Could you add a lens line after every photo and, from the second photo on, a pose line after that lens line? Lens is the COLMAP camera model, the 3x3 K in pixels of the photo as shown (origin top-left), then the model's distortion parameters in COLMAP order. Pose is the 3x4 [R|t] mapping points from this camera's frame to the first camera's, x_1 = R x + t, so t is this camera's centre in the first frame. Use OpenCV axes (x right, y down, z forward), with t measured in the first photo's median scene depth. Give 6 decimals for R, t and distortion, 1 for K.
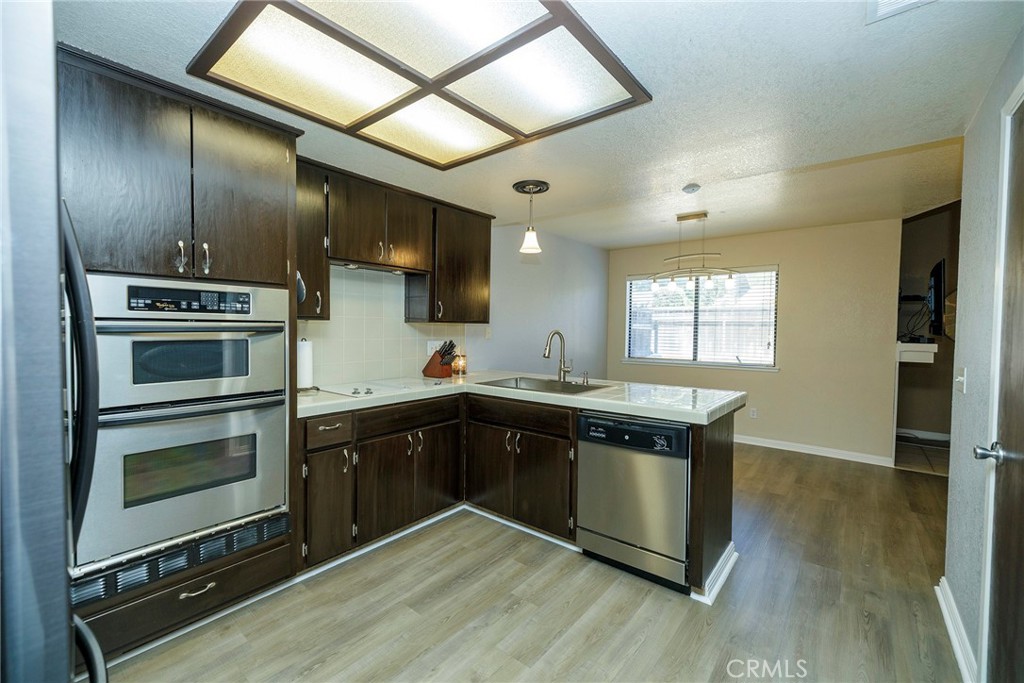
lens RADIAL K [[426.7, 0, 506.2], [0, 426.7, 335.6], [0, 0, 1]] dist [-0.001330, -0.000621]
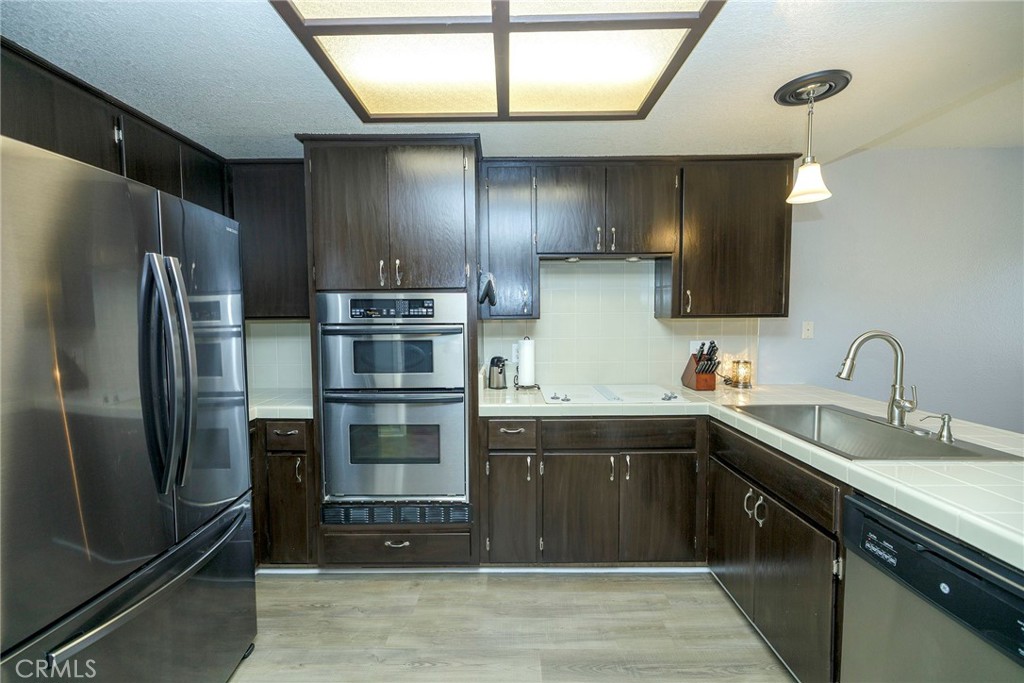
lens RADIAL K [[426.7, 0, 495.4], [0, 426.7, 334.8], [0, 0, 1]] dist [0.002914, 0.000091]
pose [[0.630076, 0.021226, -0.776243, 0.326593], [-0.000903, 0.999646, 0.026602, -0.030710], [0.776533, -0.016061, 0.629872, 0.371234]]
